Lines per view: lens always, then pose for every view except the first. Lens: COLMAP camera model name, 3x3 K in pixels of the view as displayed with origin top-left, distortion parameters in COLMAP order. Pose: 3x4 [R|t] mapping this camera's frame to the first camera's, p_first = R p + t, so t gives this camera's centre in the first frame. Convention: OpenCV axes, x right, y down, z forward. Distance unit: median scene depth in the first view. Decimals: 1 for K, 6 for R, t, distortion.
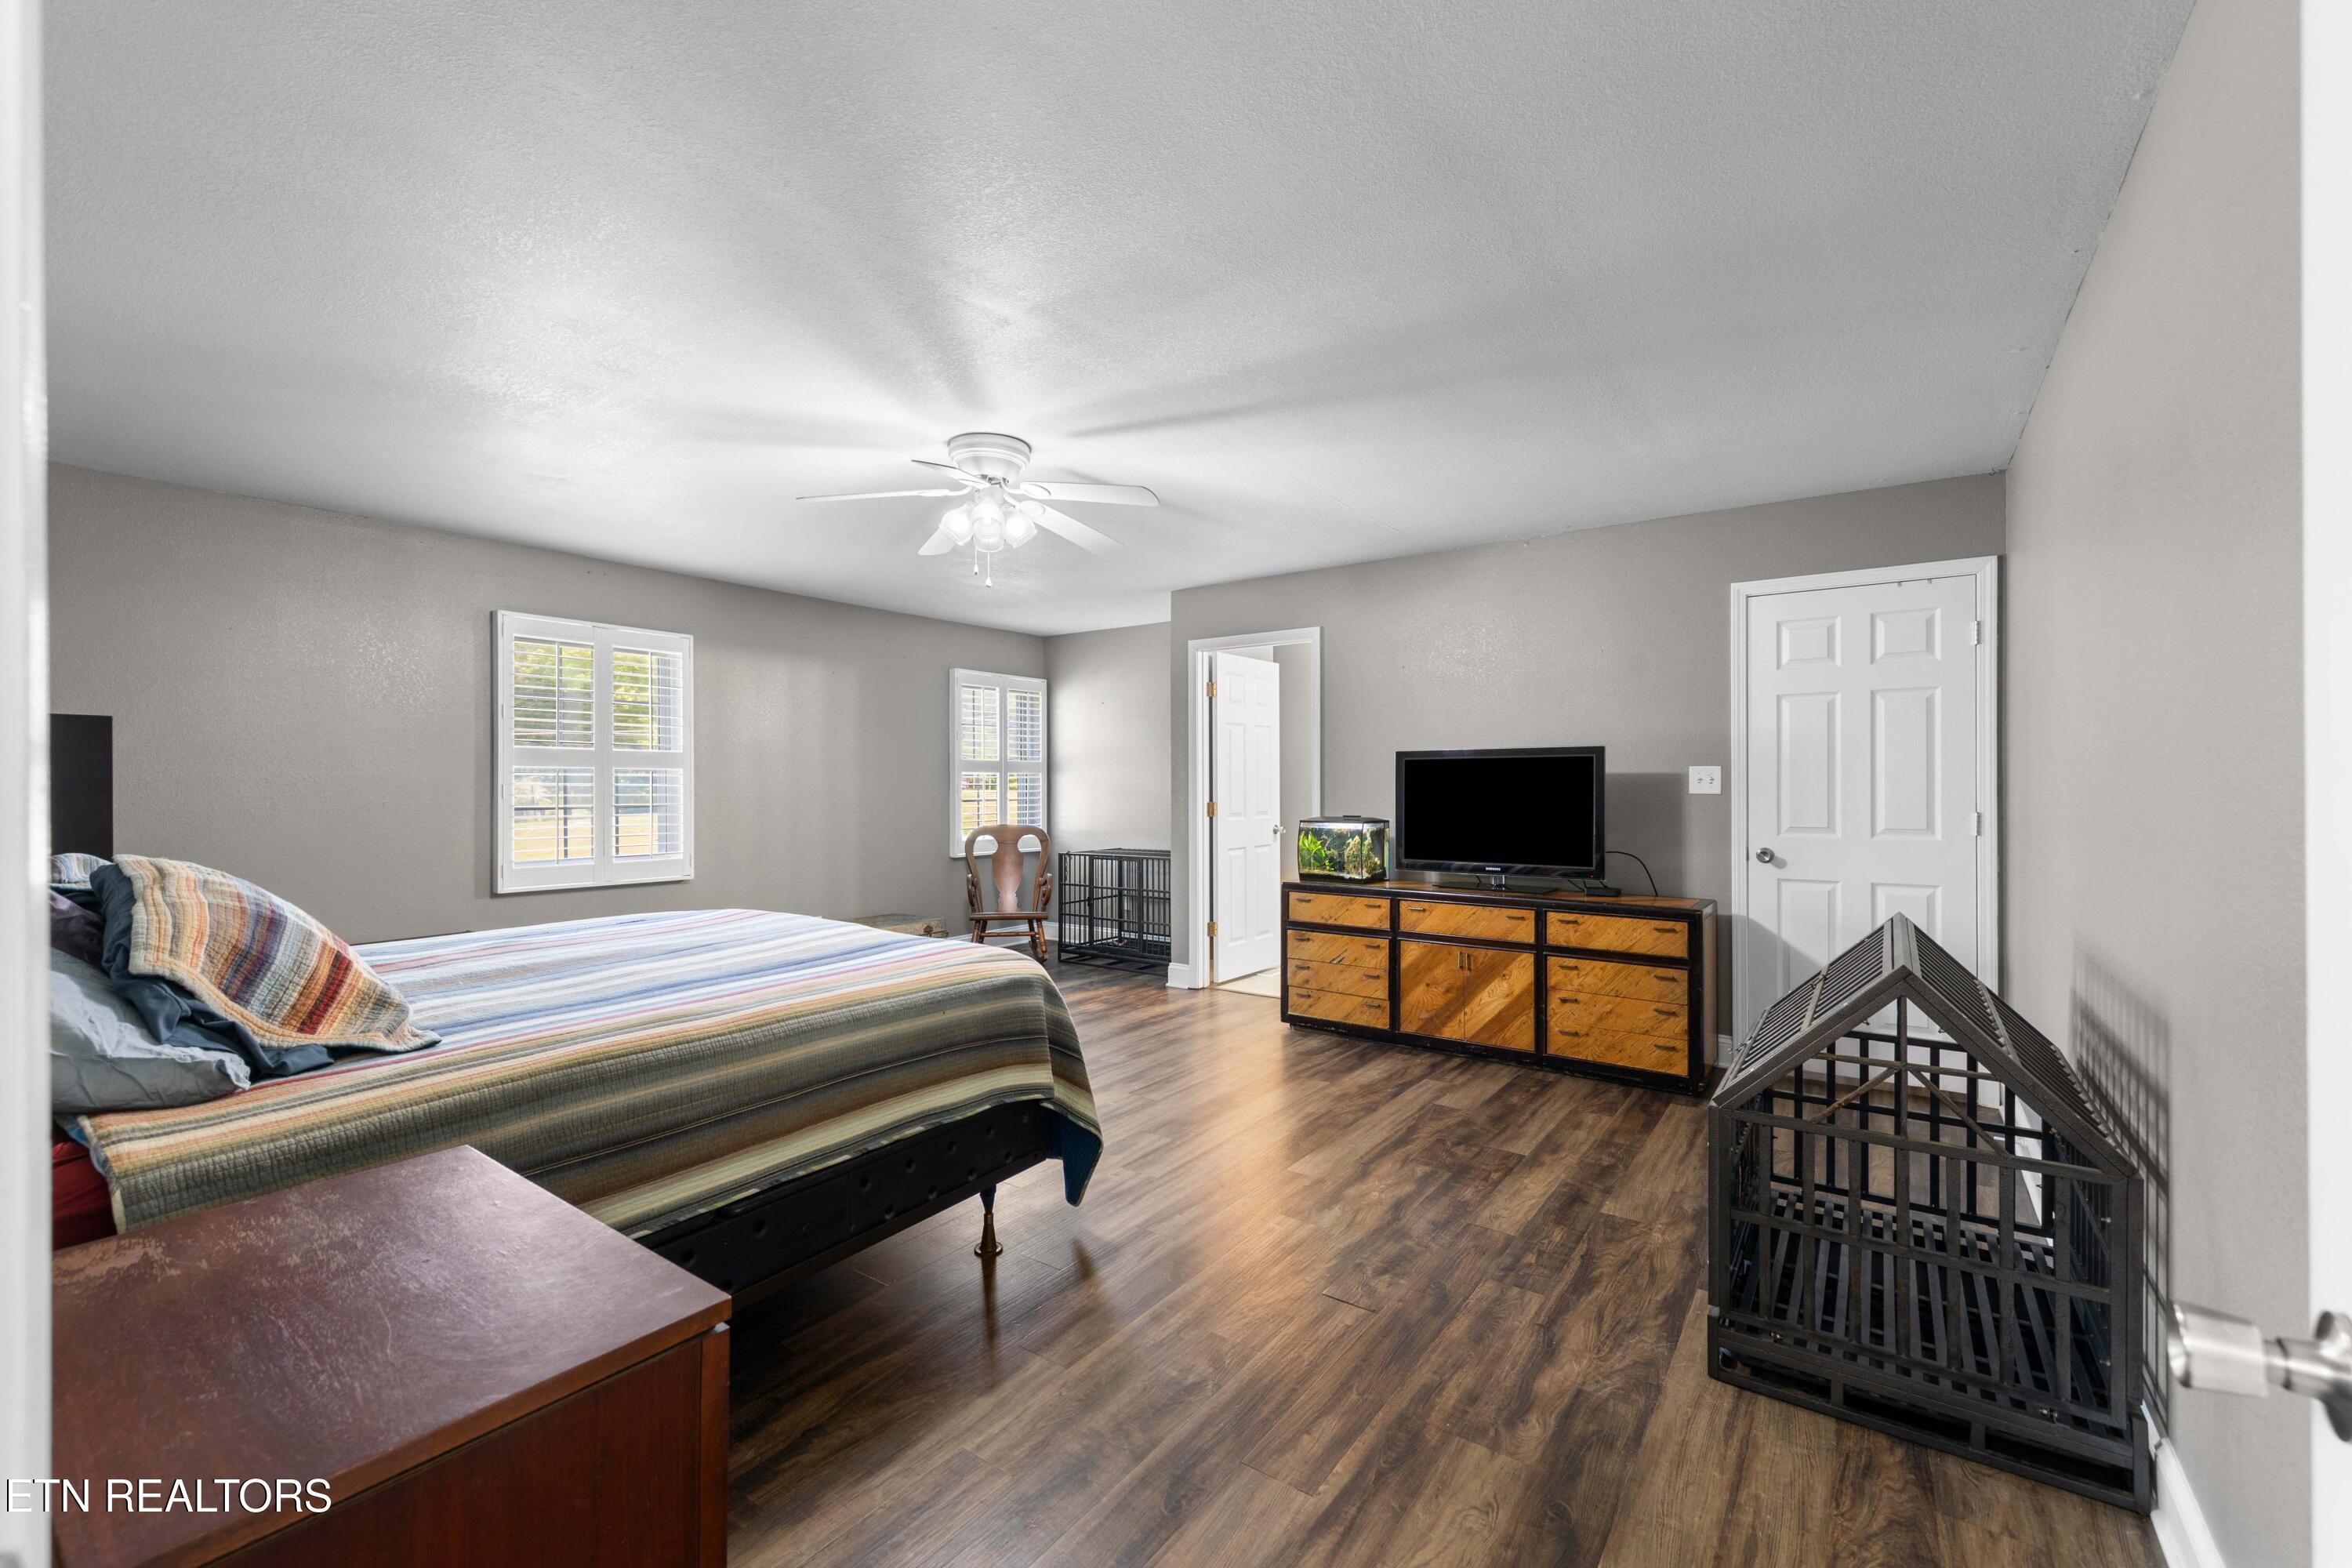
lens RADIAL K [[969.9, 0, 1188.0], [0, 969.9, 761.3], [0, 0, 1]] dist [0.015677, 0.000027]
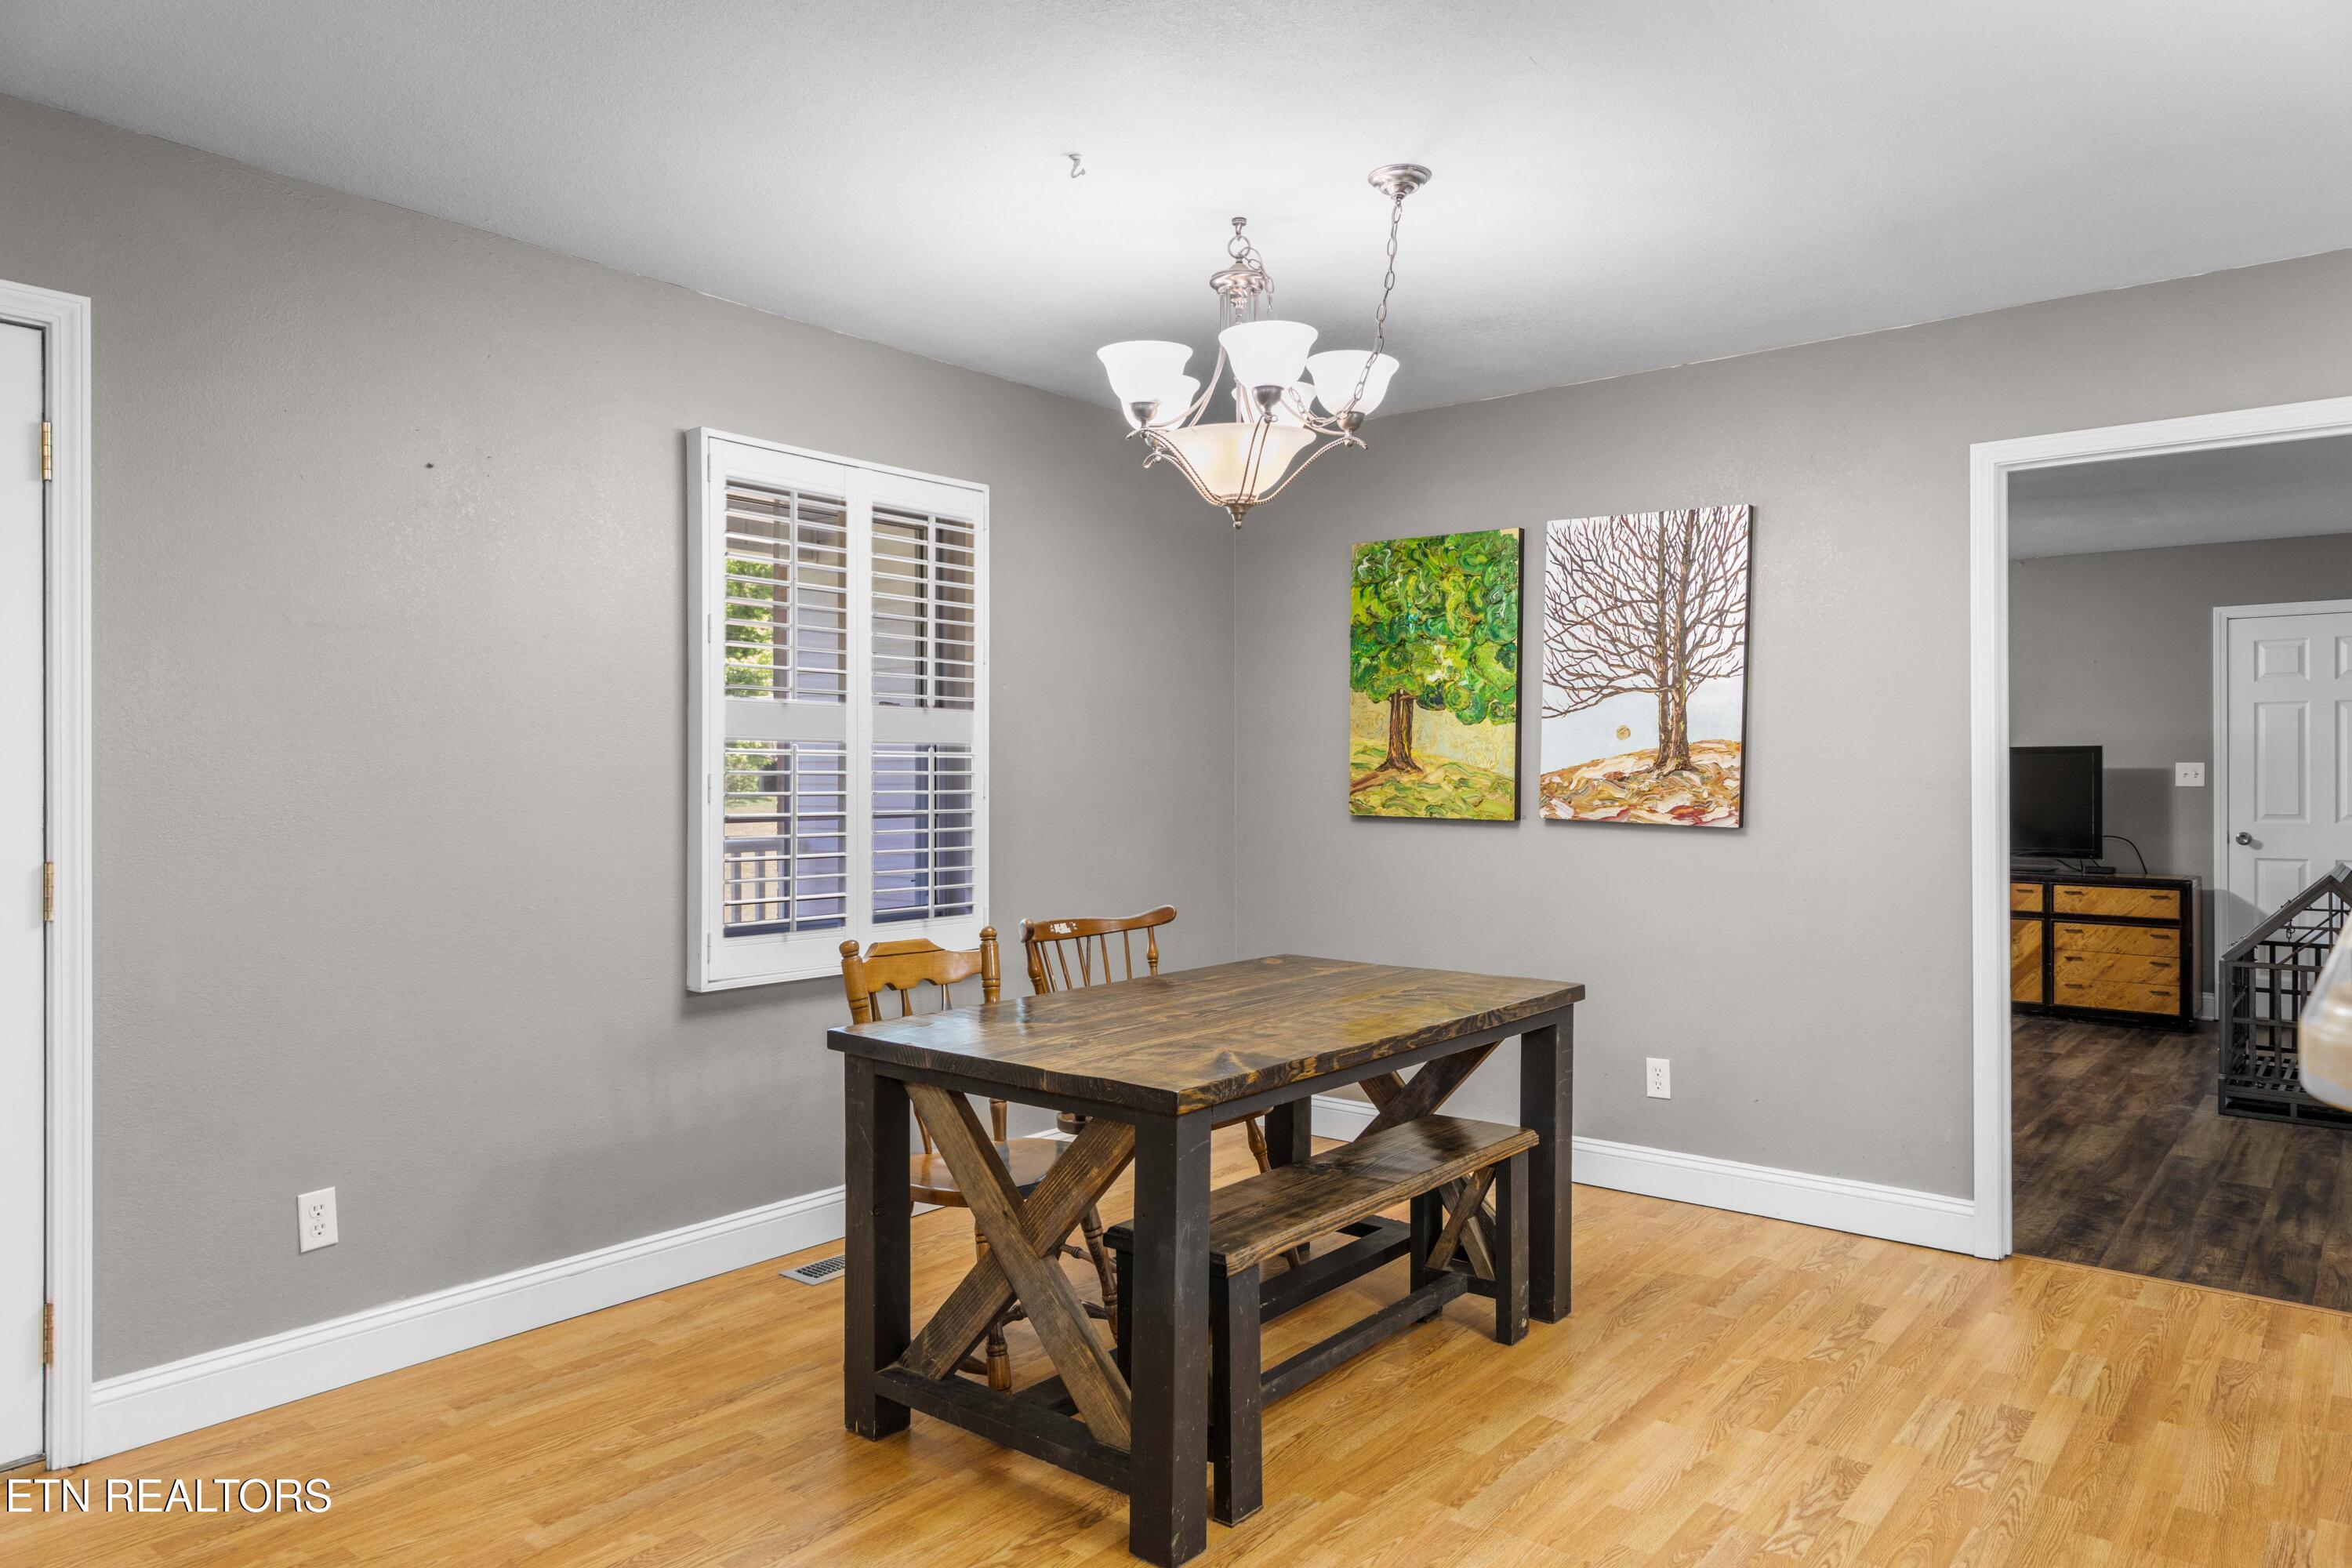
lens RADIAL K [[1503.5, 0, 1264.7], [0, 1503.5, 734.9], [0, 0, 1]] dist [0.045673, -0.003610]
pose [[0.999679, 0.002056, -0.025247, -0.553744], [-0.002168, 0.999988, -0.004418, -0.018338], [0.025237, 0.004471, 0.999671, -0.894748]]
